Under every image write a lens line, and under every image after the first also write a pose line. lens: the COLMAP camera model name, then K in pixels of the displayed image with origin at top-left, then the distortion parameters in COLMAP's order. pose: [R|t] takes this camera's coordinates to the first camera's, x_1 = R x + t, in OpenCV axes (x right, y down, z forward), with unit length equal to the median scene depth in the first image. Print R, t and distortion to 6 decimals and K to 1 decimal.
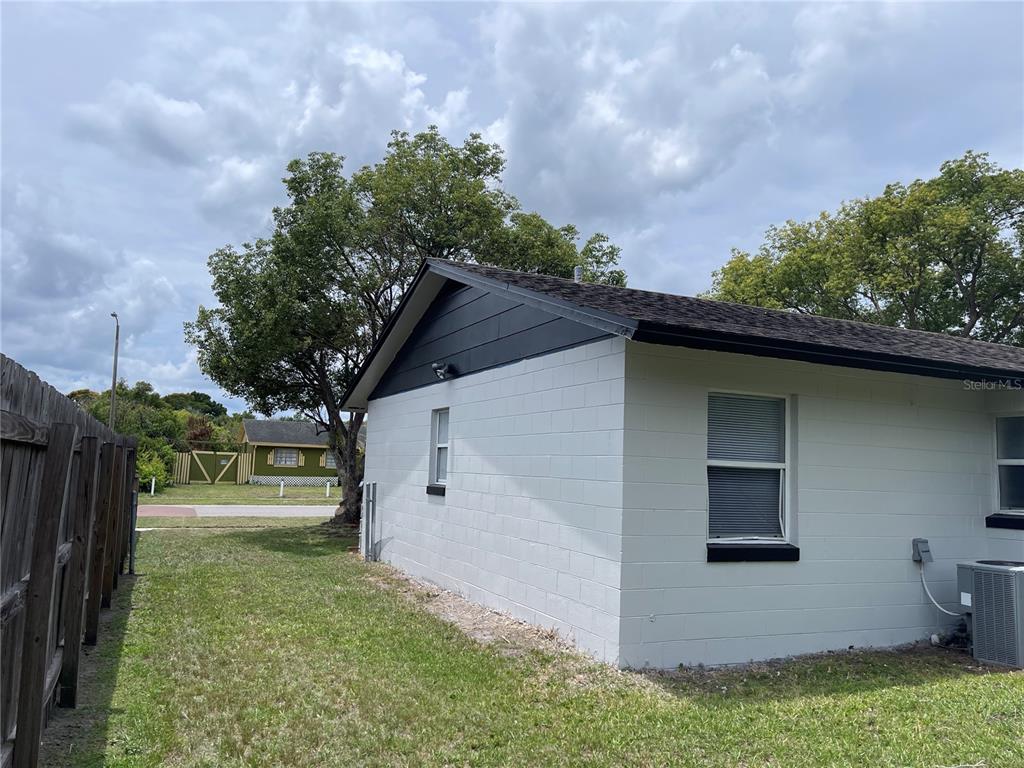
lens RADIAL K [[777.3, 0, 515.0], [0, 777.3, 388.4], [0, 0, 1]] dist [0.043722, -0.007066]
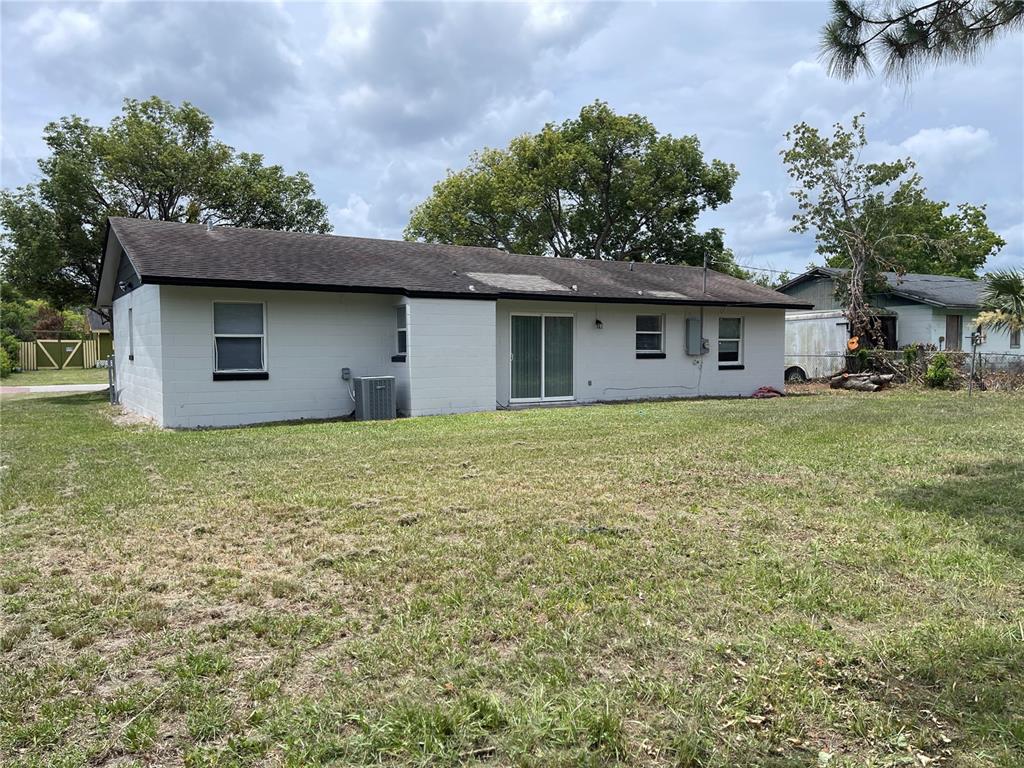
lens RADIAL K [[756.5, 0, 512.0], [0, 756.5, 384.0], [0, 0, 1]] dist [0.001101, -0.007786]
pose [[0.988579, -0.045008, 0.143827, 0.299441], [0.022246, 0.987488, 0.156115, -0.031329], [-0.149054, -0.151133, 0.977211, -0.463593]]
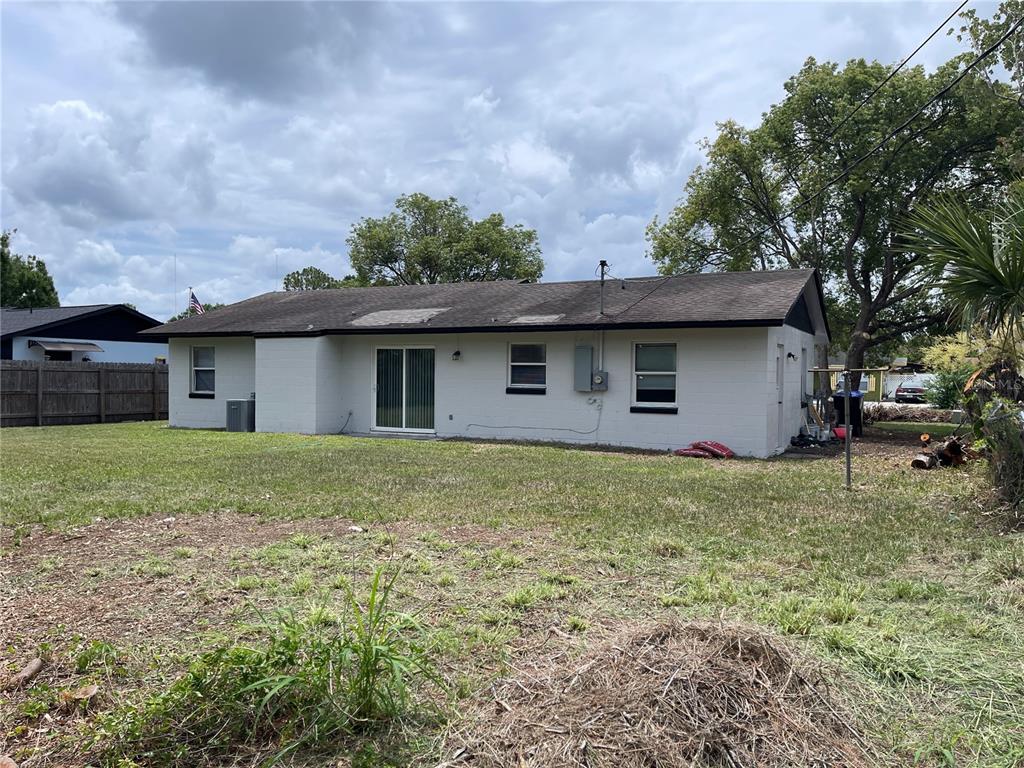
lens RADIAL K [[777.3, 0, 515.0], [0, 777.3, 388.4], [0, 0, 1]] dist [0.043722, -0.007066]
pose [[0.631763, -0.021791, -0.774855, 0.727957], [0.088226, 0.995130, 0.043948, 0.003170], [0.770125, -0.096127, 0.630609, -0.296708]]
